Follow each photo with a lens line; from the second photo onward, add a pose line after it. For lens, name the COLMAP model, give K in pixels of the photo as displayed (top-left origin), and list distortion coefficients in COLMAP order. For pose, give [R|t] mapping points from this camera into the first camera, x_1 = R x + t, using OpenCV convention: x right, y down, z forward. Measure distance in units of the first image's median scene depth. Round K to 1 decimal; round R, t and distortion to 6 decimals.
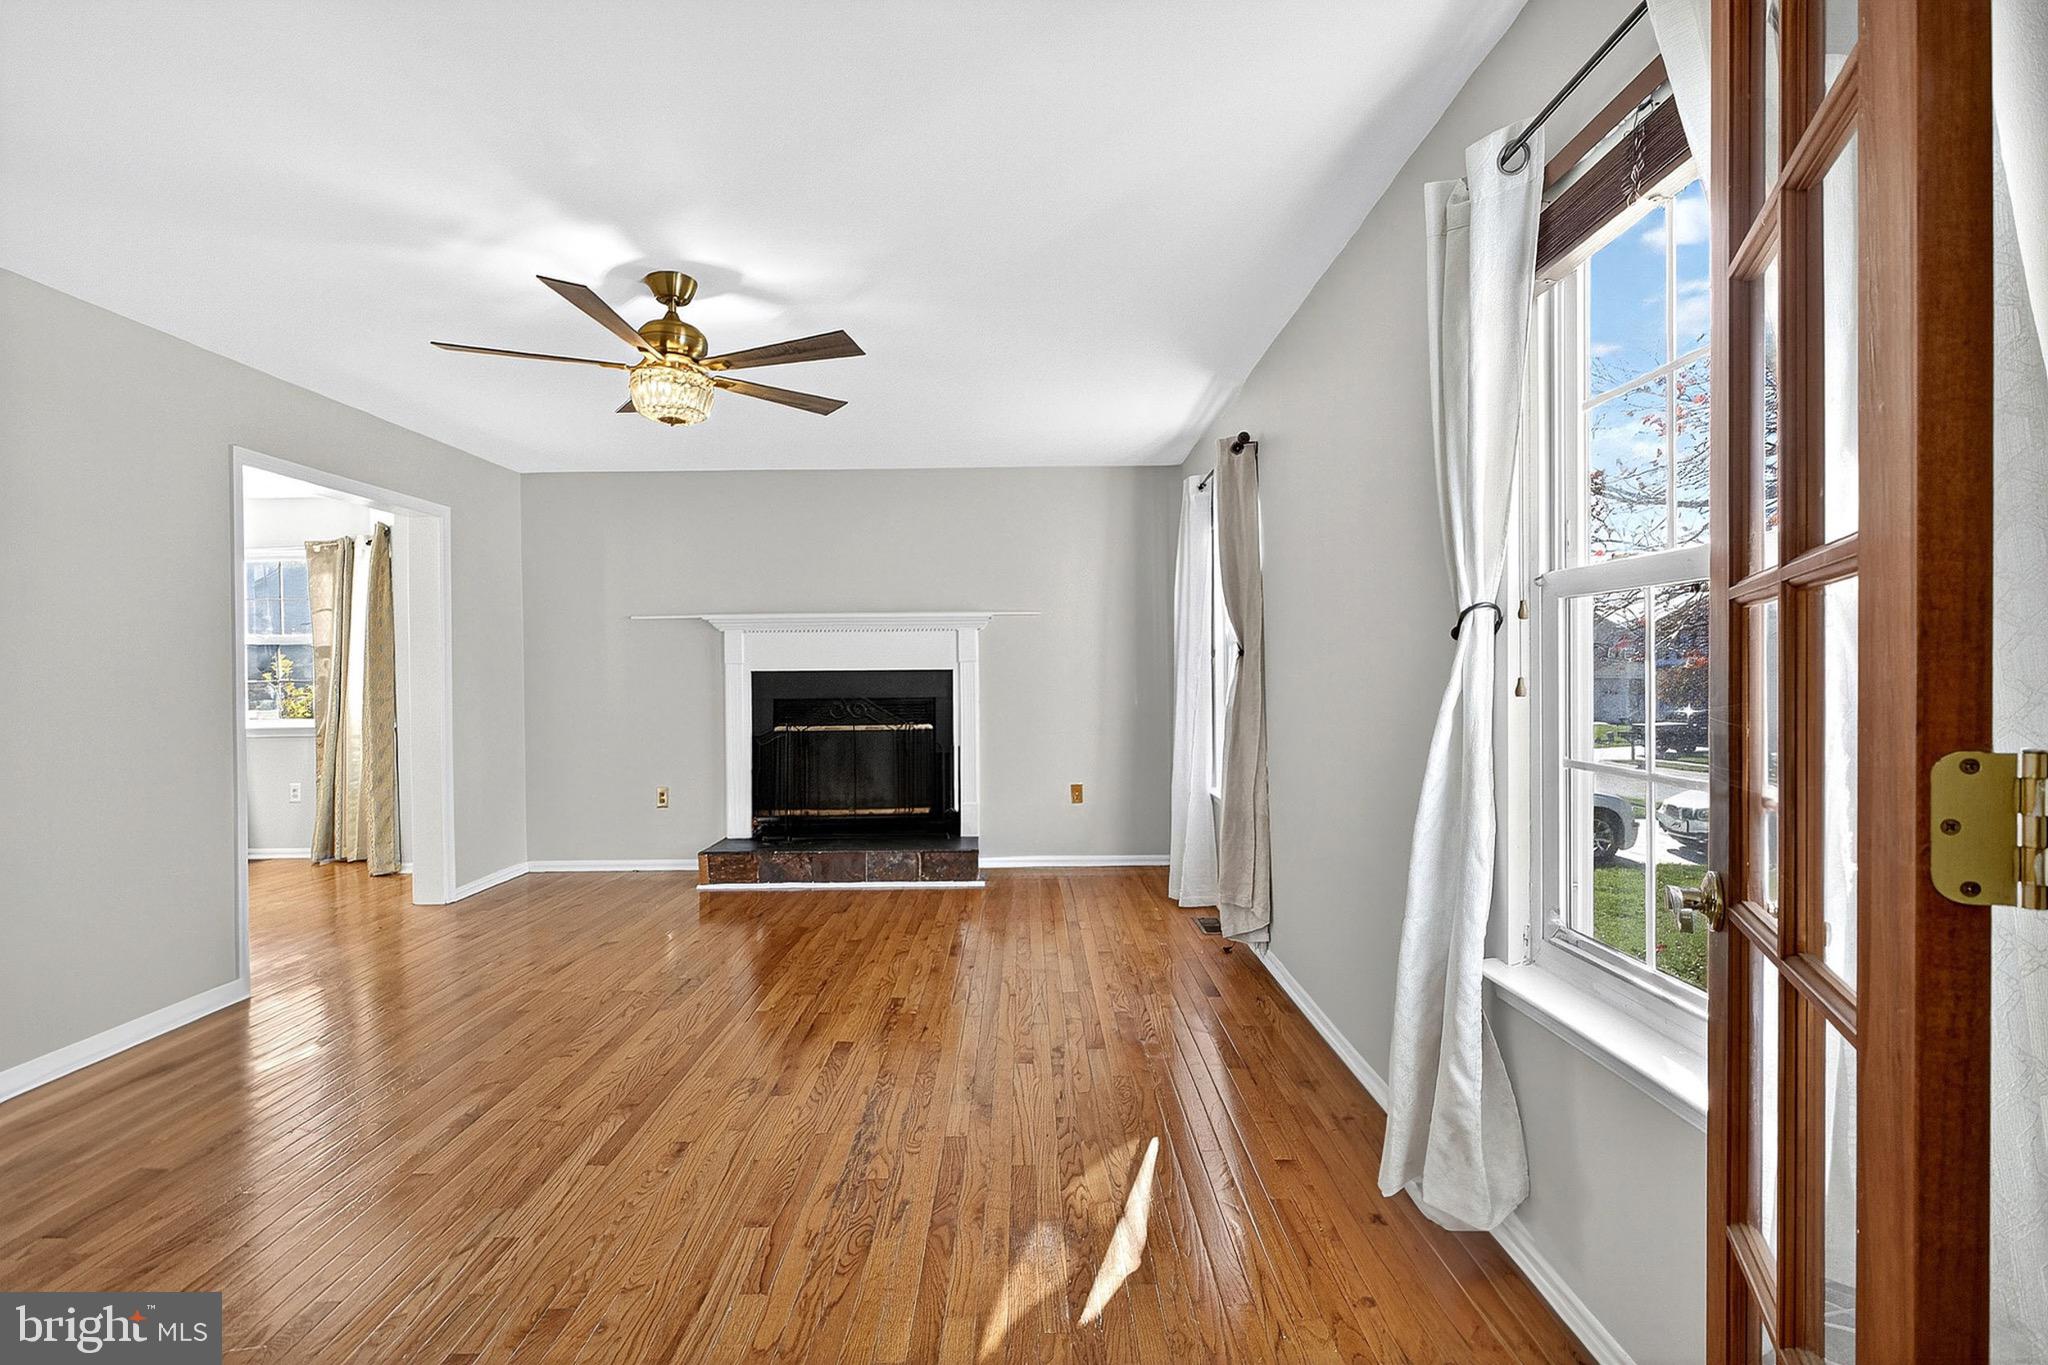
lens RADIAL K [[930.0, 0, 1024.0], [0, 930.0, 682.5], [0, 0, 1]] dist [-0.000349, -0.000219]
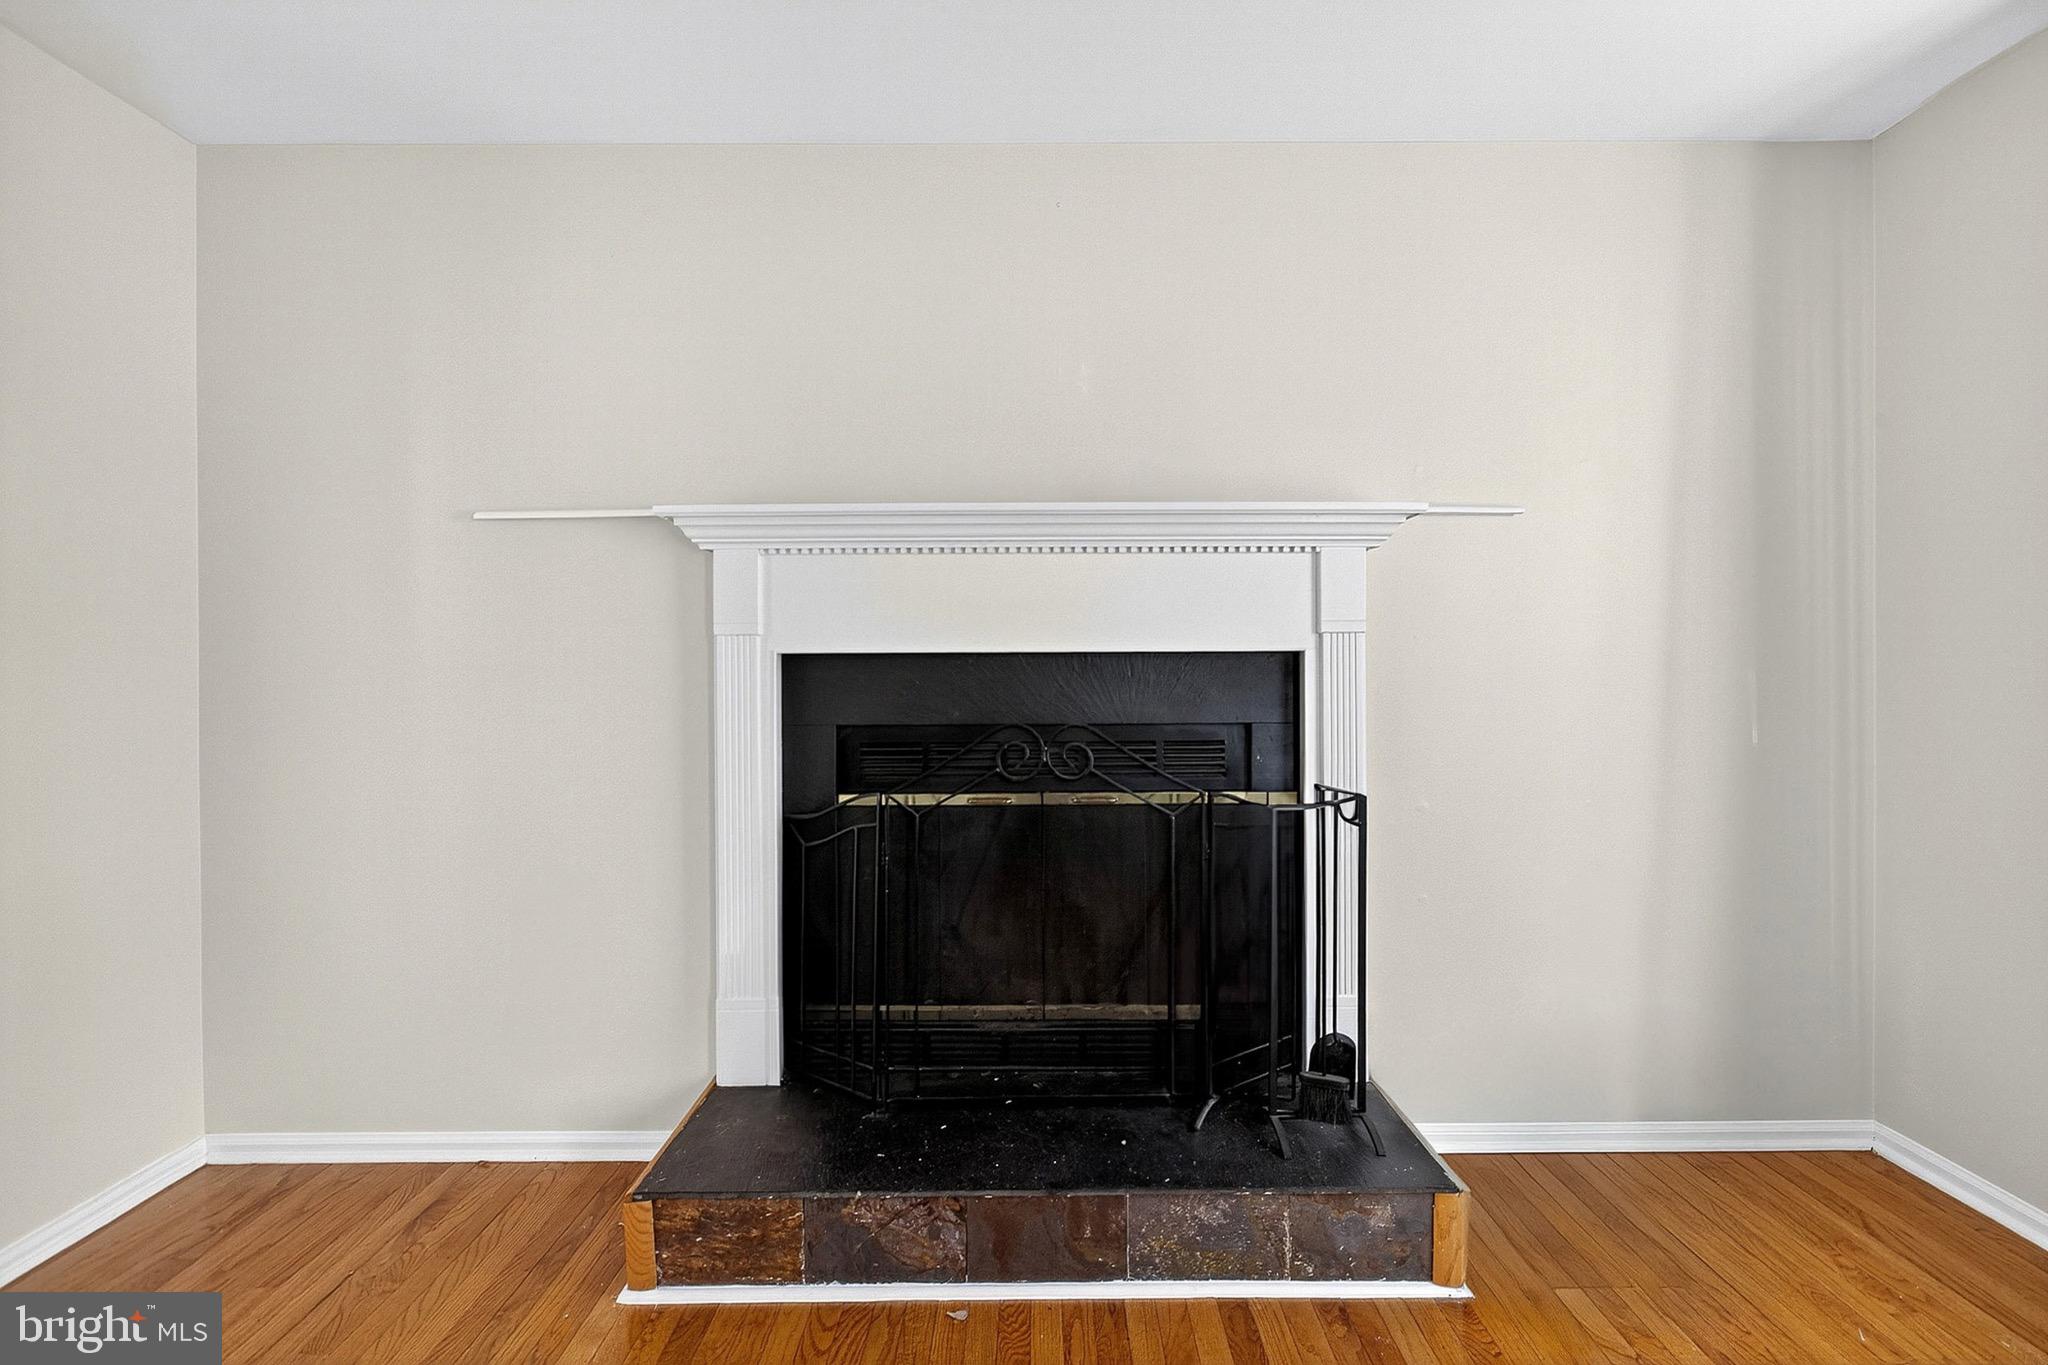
lens RADIAL K [[899.0, 0, 1024.0], [0, 899.0, 682.5], [0, 0, 1]] dist [-0.003189, -0.000175]
pose [[0.999974, 0.007024, -0.001426, -0.192858], [-0.007022, 0.999975, 0.001209, -0.000047], [0.001434, -0.001199, 0.999998, 0.630045]]
